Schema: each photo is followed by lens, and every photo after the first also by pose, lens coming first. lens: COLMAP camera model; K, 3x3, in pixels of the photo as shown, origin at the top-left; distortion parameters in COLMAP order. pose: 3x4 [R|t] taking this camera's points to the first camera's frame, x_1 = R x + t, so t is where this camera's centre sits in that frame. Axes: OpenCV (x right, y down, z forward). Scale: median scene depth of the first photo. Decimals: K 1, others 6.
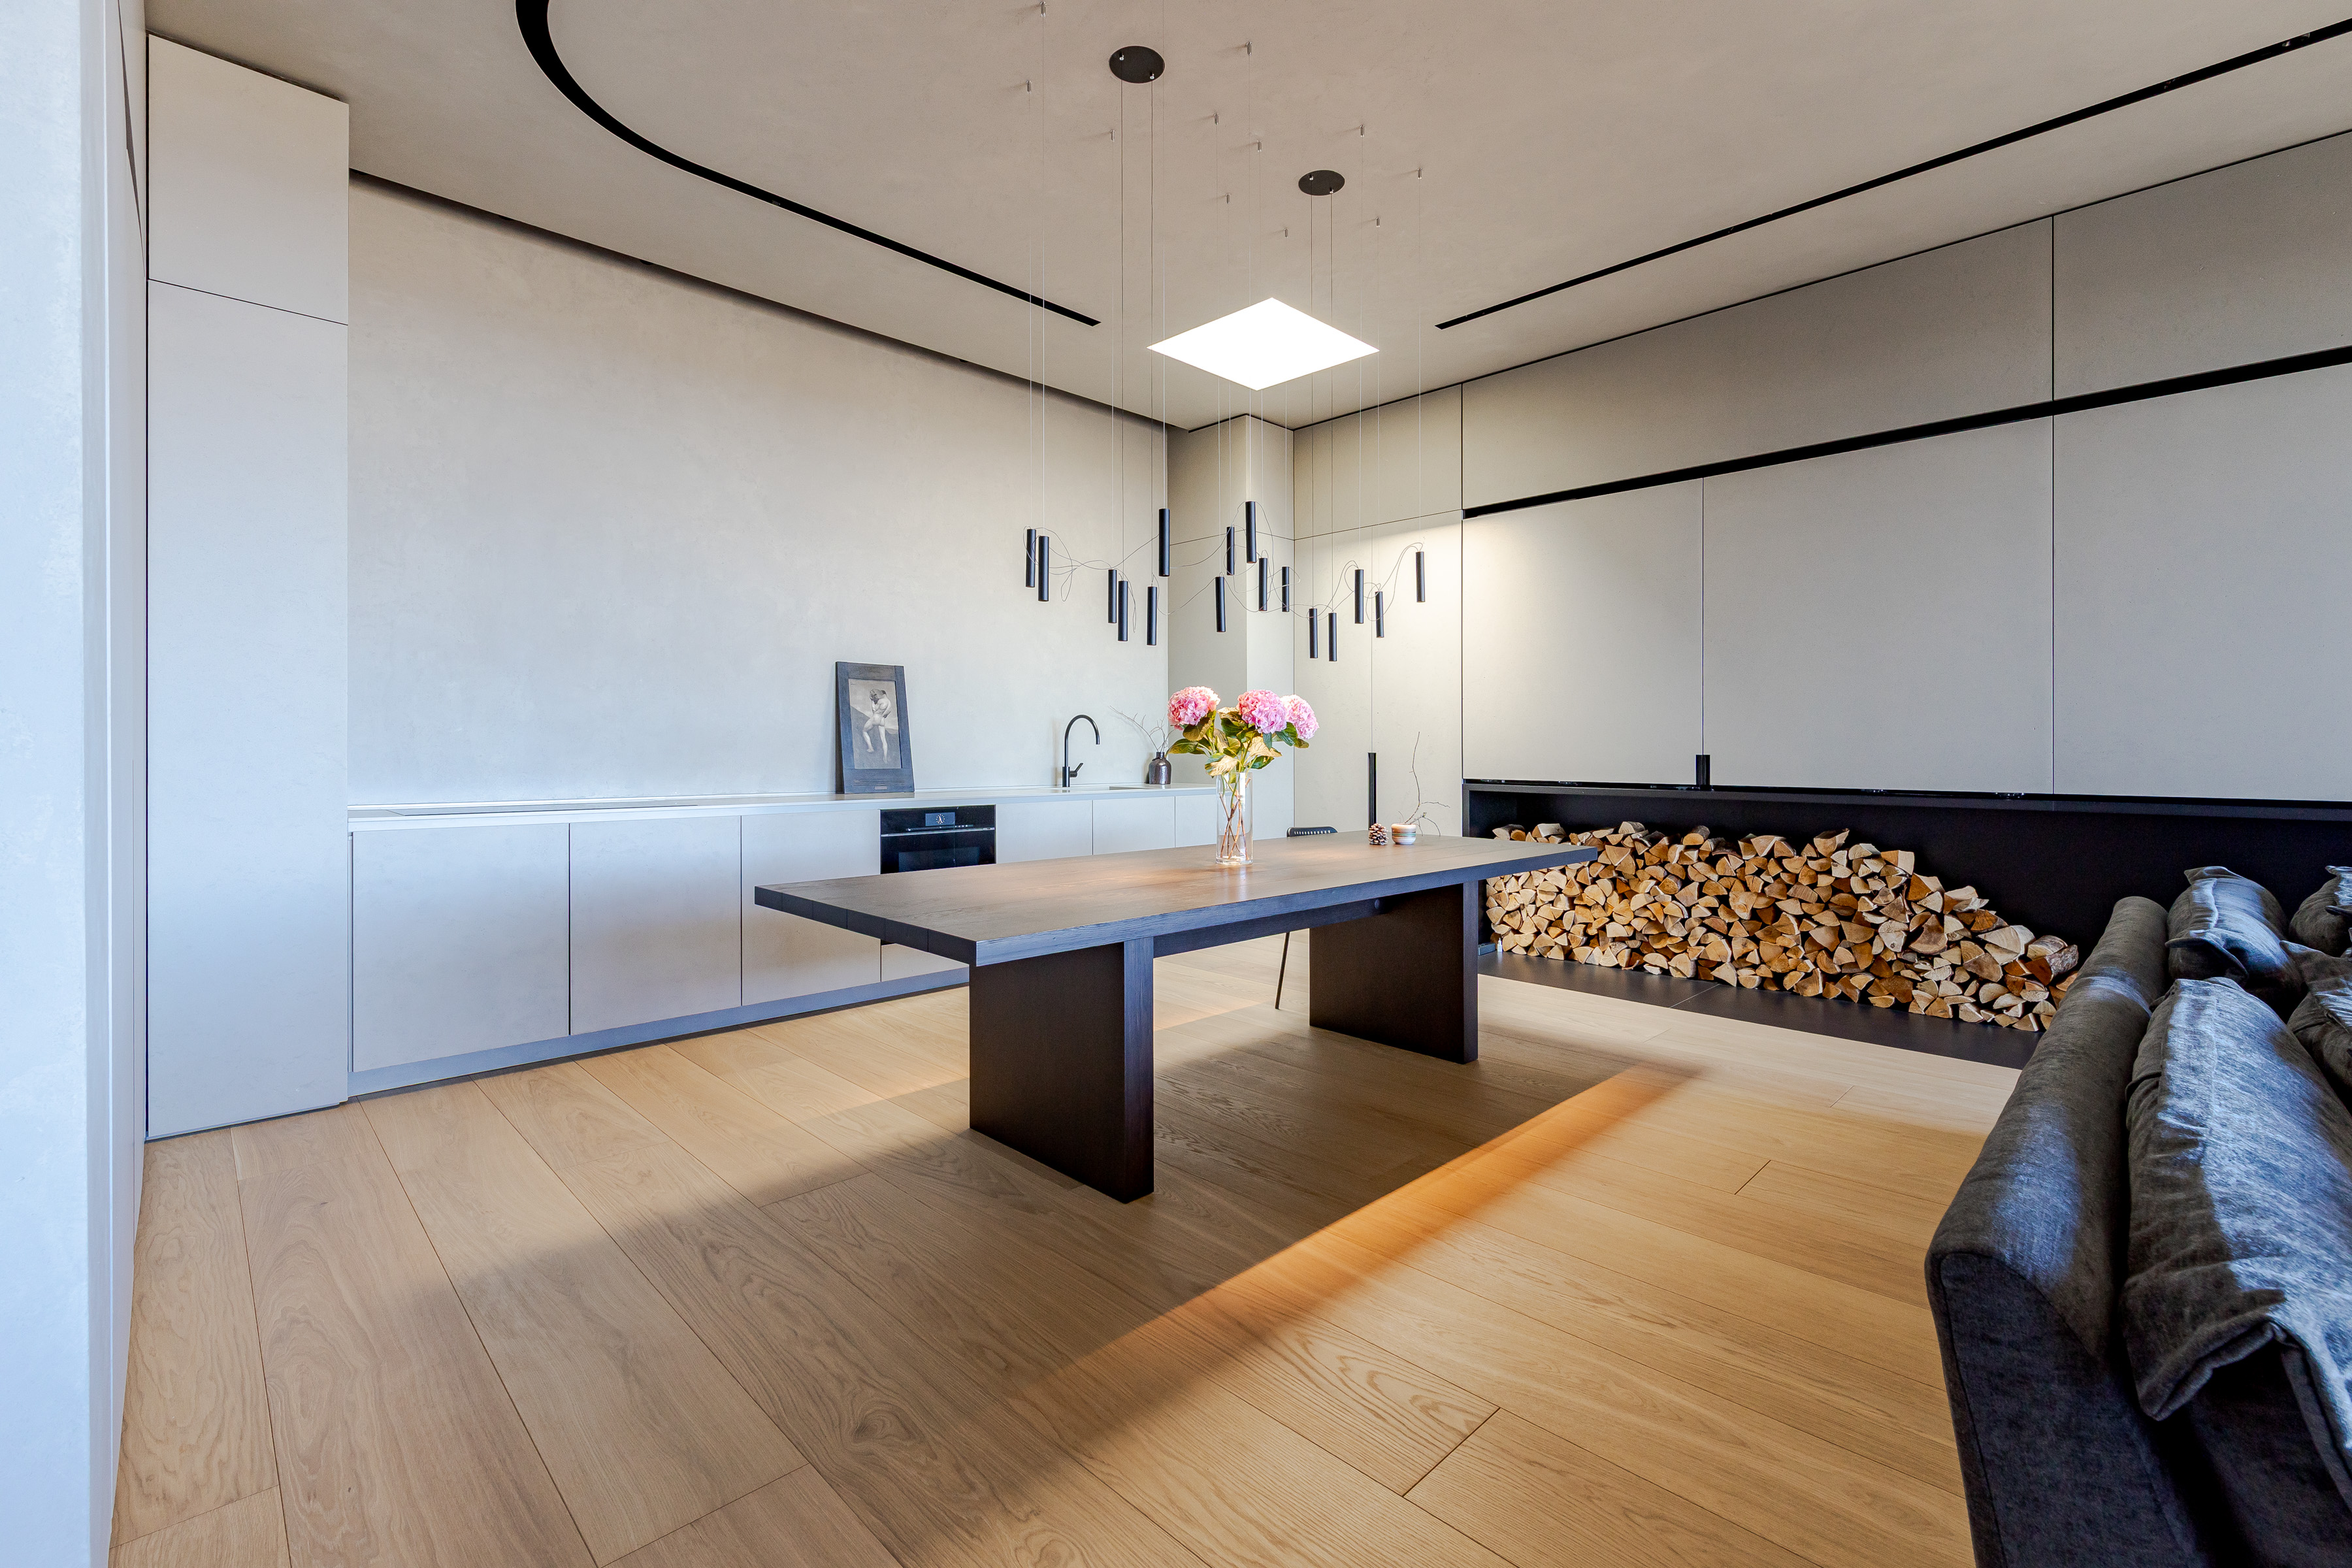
lens RADIAL K [[1024.7, 0, 1193.6], [0, 1024.7, 738.6], [0, 0, 1]] dist [0.008331, -0.000478]
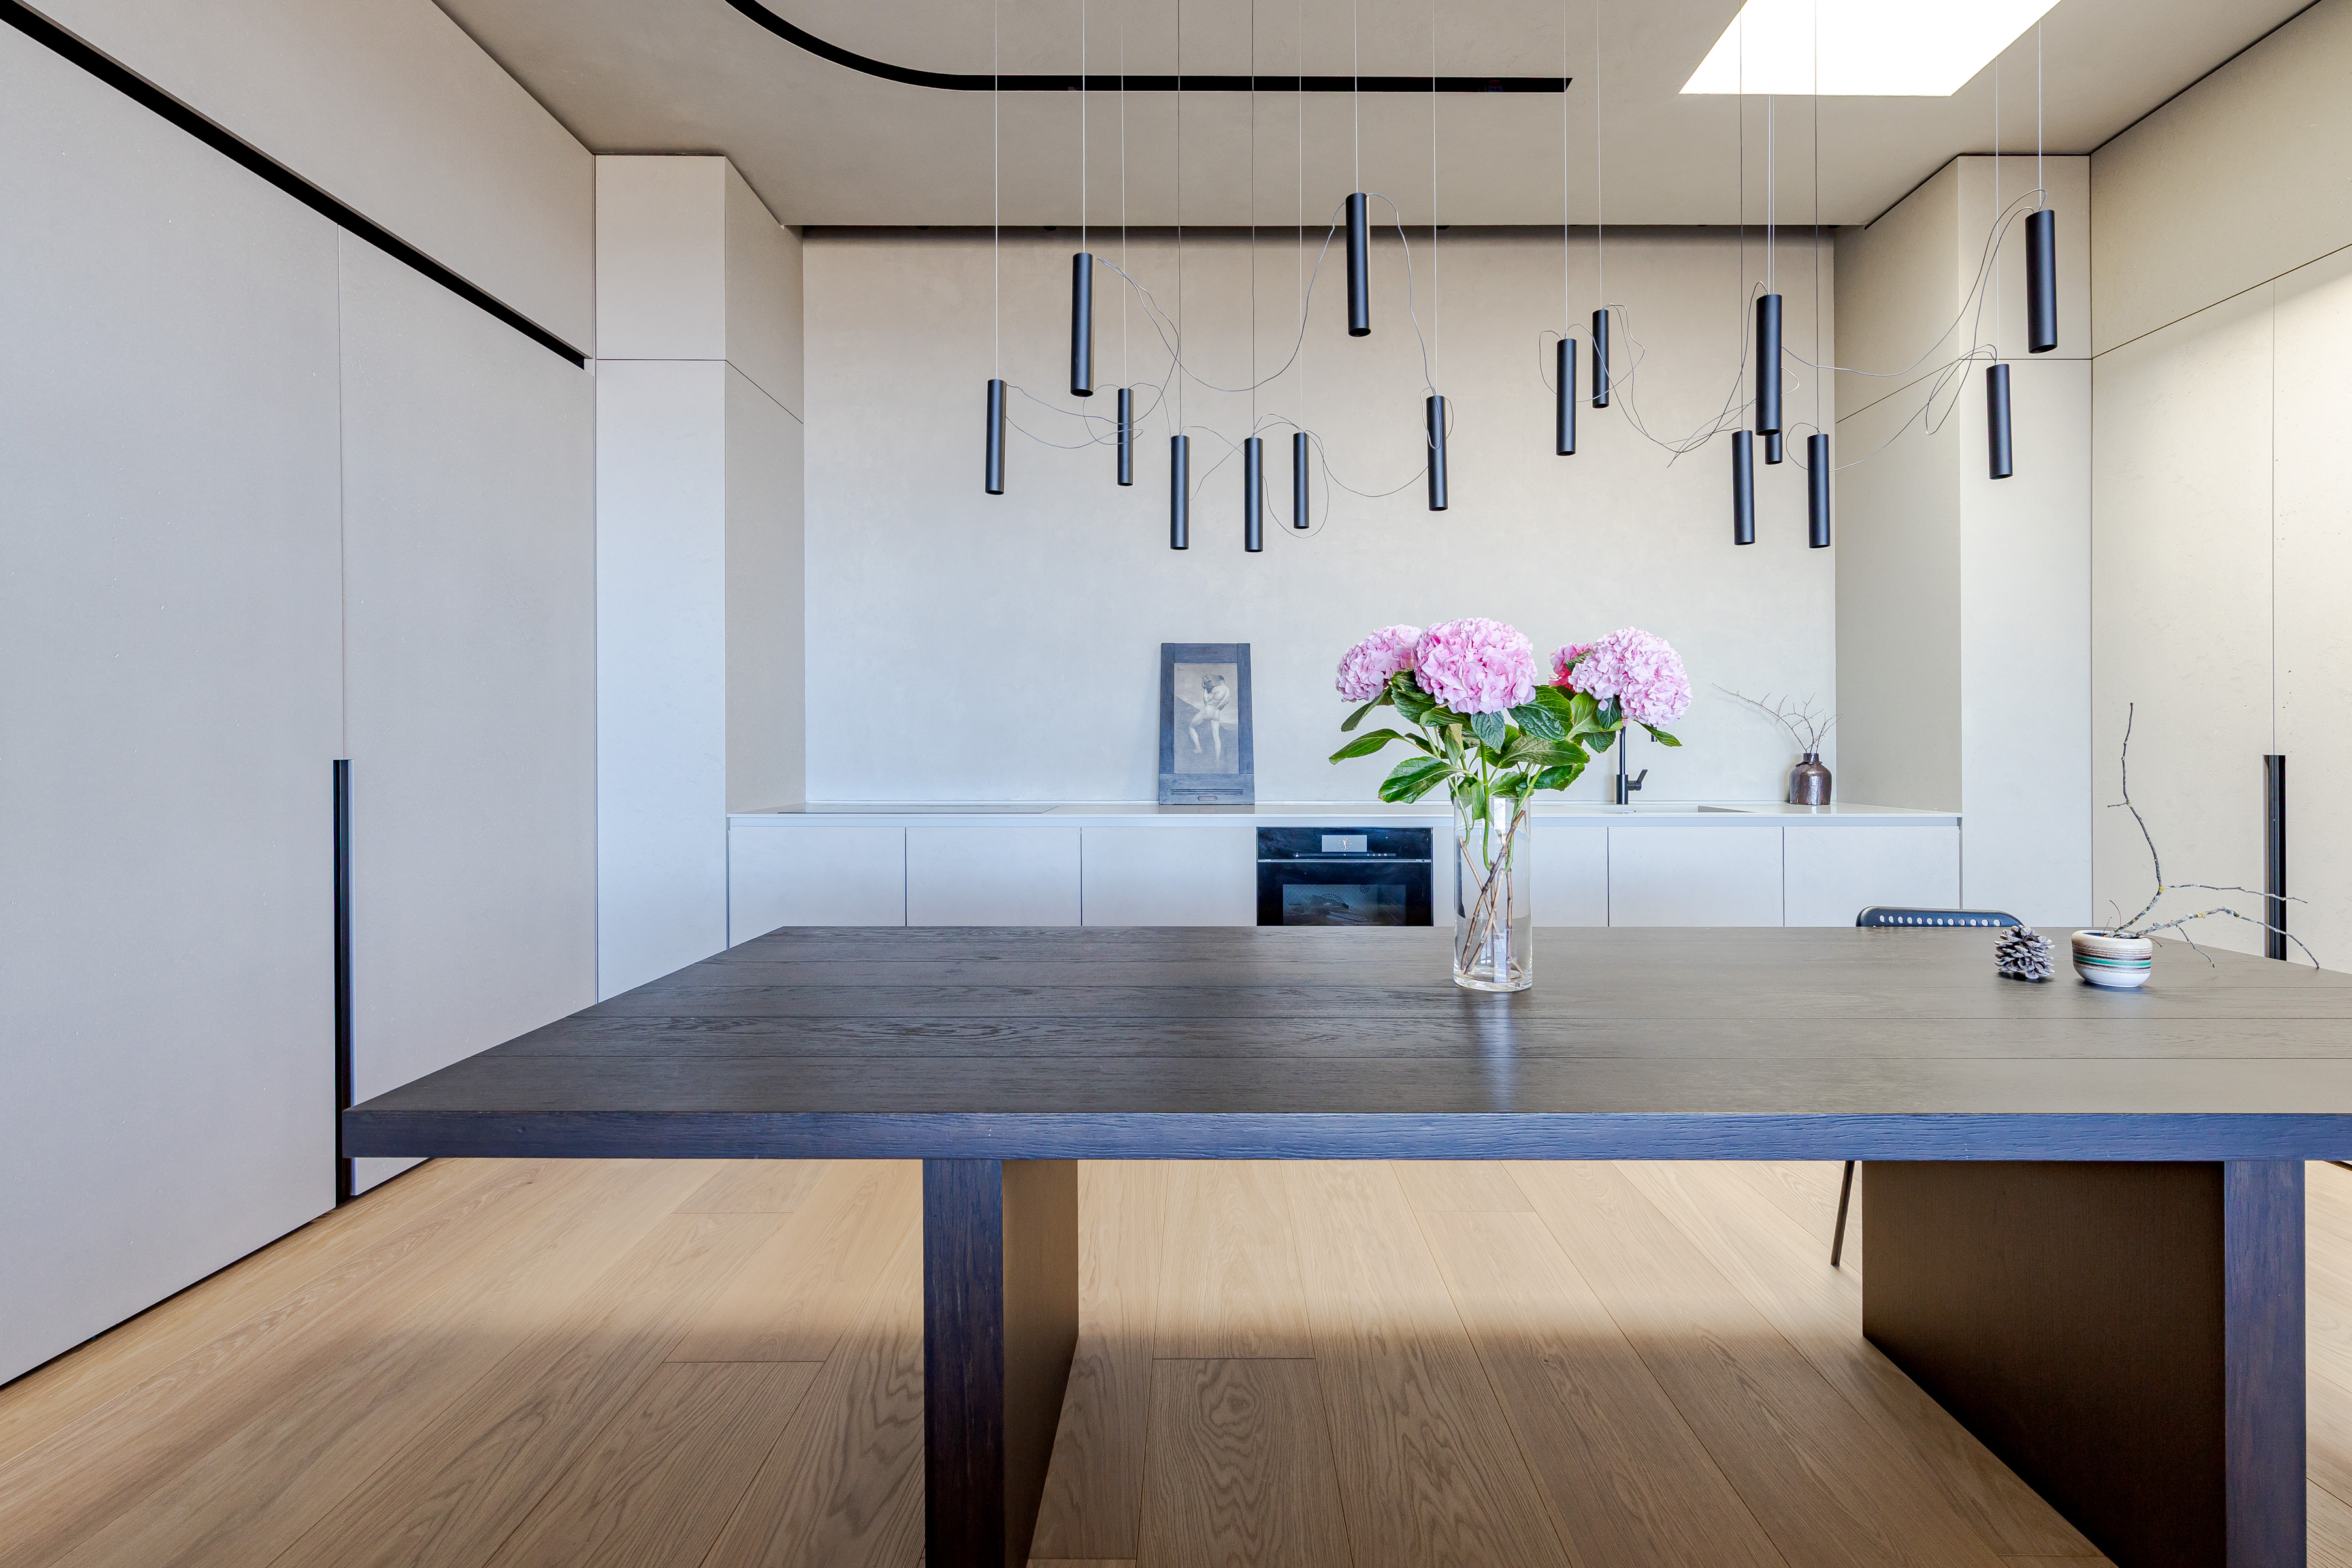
lens RADIAL K [[1024.7, 0, 1203.1], [0, 1024.7, 745.6], [0, 0, 1]] dist [0.008331, -0.000478]
pose [[0.704652, -0.005108, -0.709535, 0.239926], [0.010222, 0.999943, 0.002953, 0.004447], [0.709479, -0.009334, 0.704664, 0.460596]]
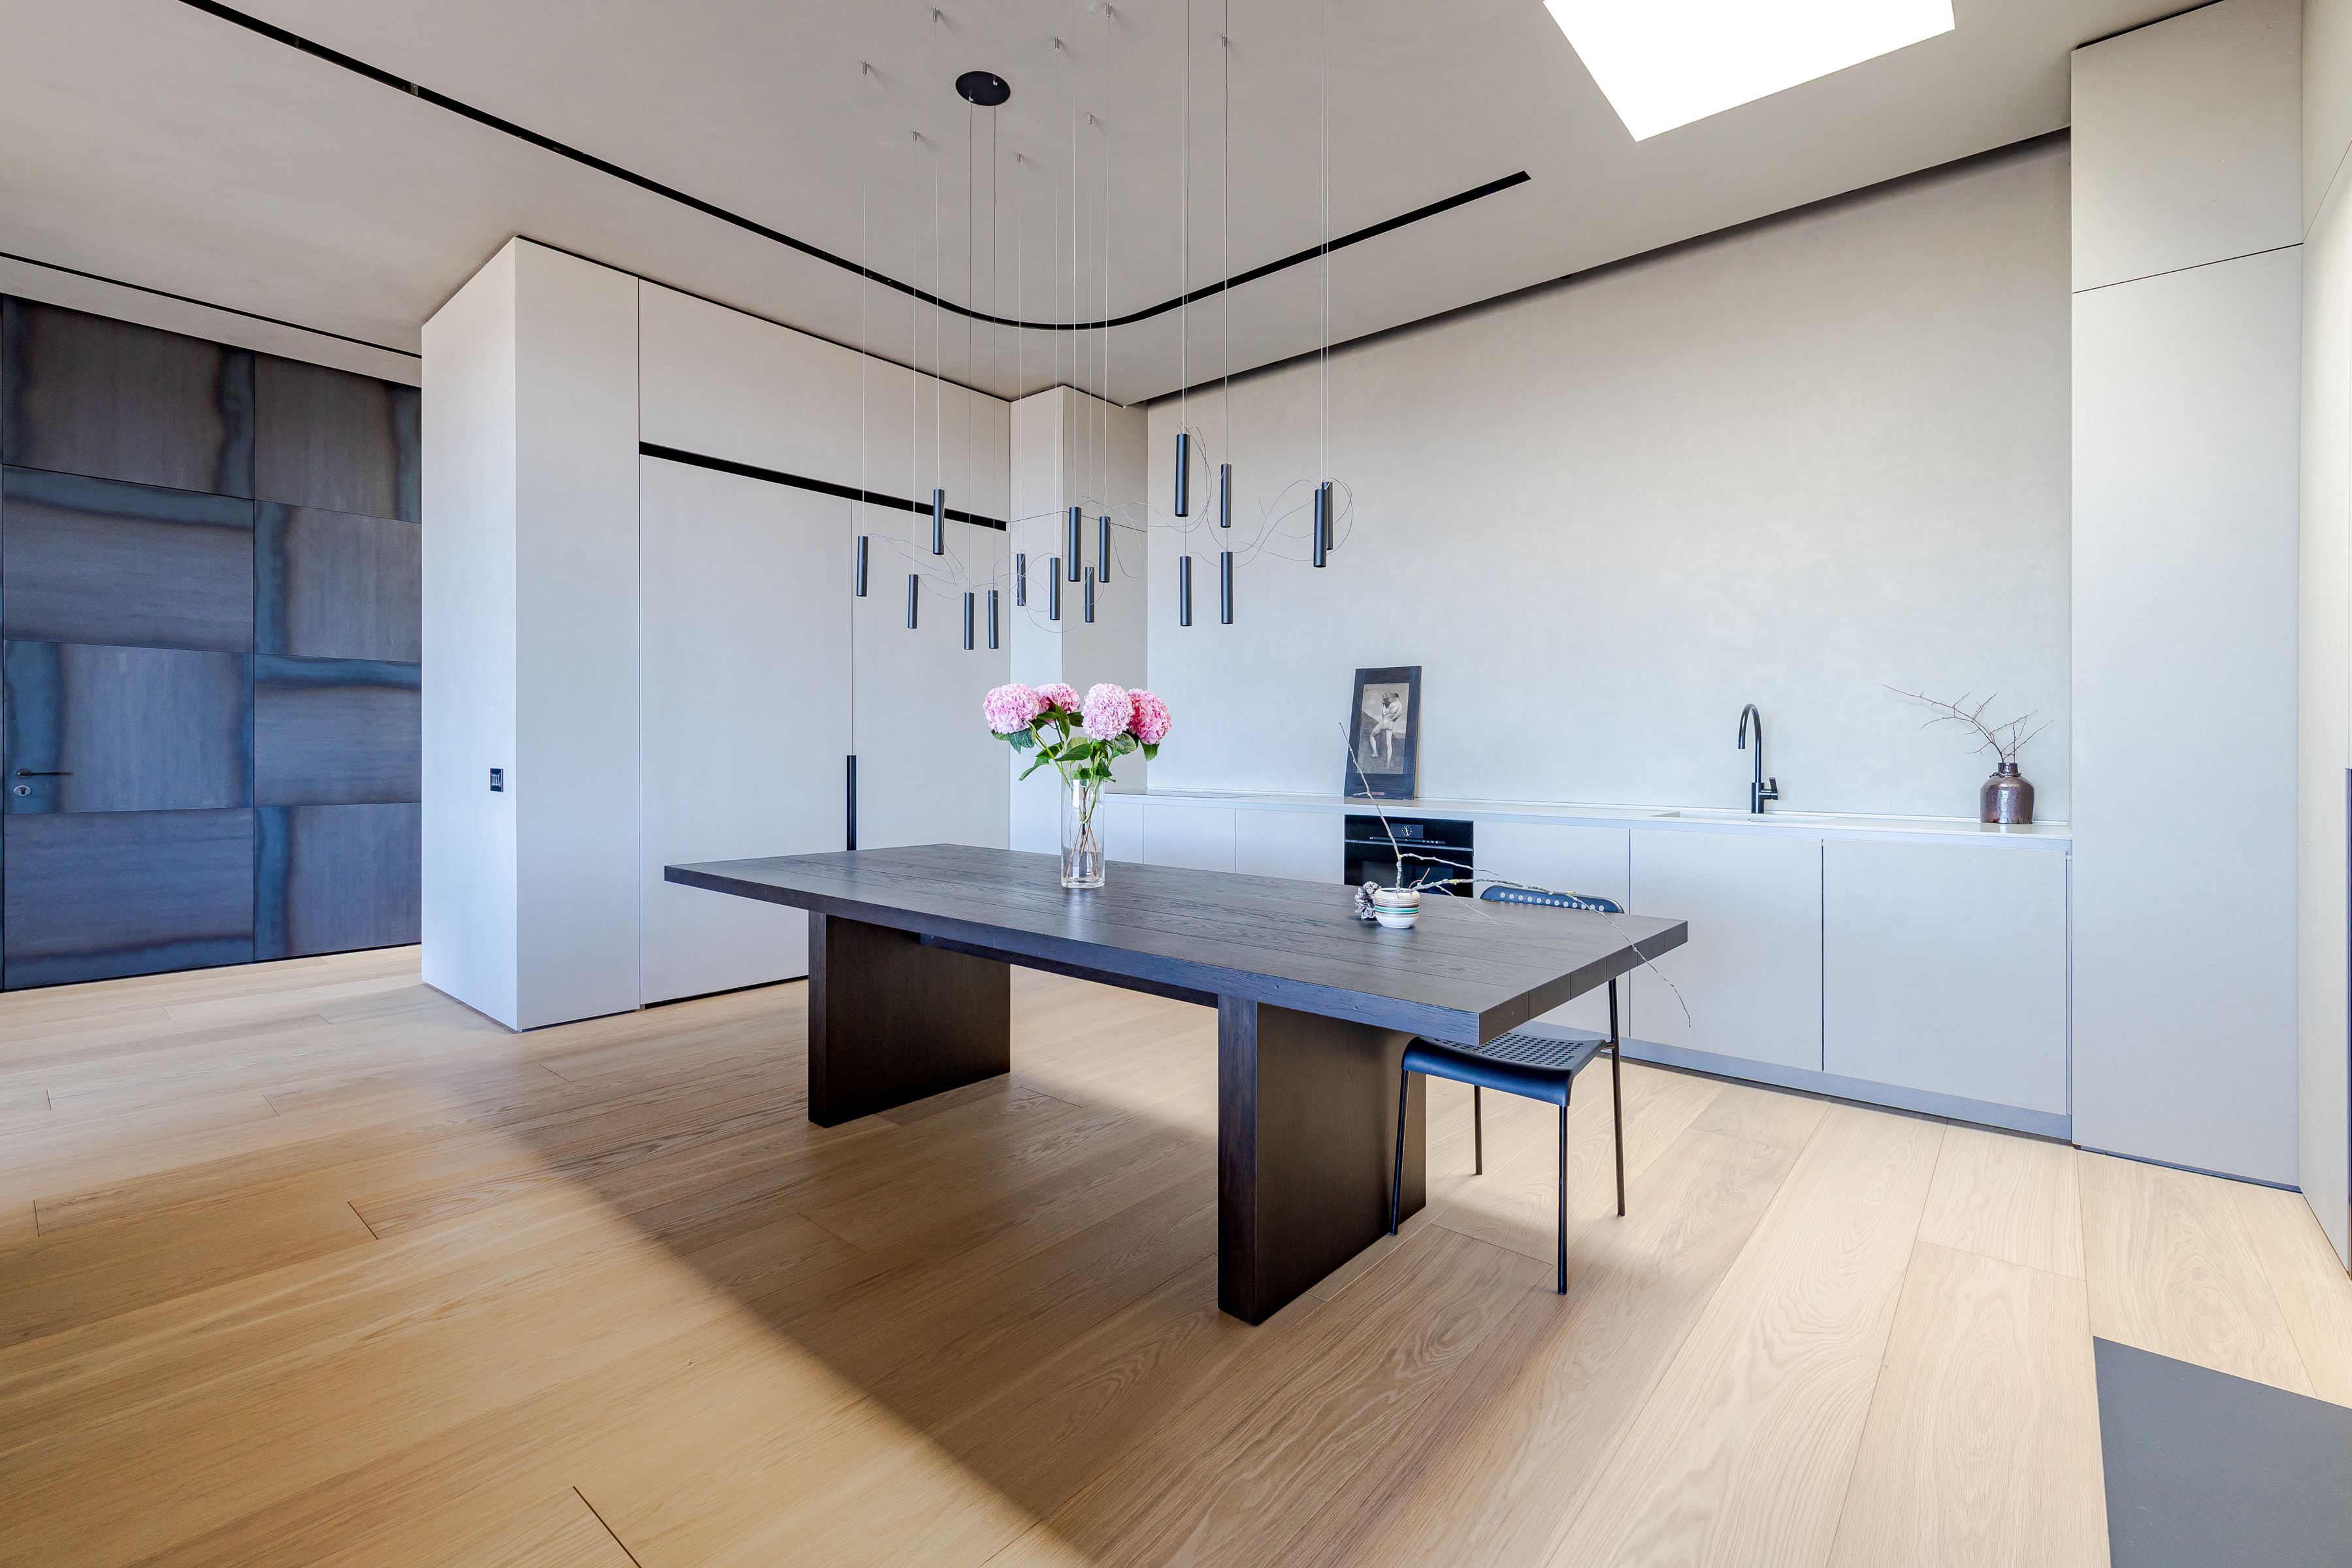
lens RADIAL K [[1024.7, 0, 1189.6], [0, 1024.7, 752.4], [0, 0, 1]] dist [0.008331, -0.000478]
pose [[0.080005, -0.000748, -0.996794, 0.633150], [0.005446, 0.999985, -0.000313, 0.007600], [0.996780, -0.005404, 0.080008, 0.757409]]
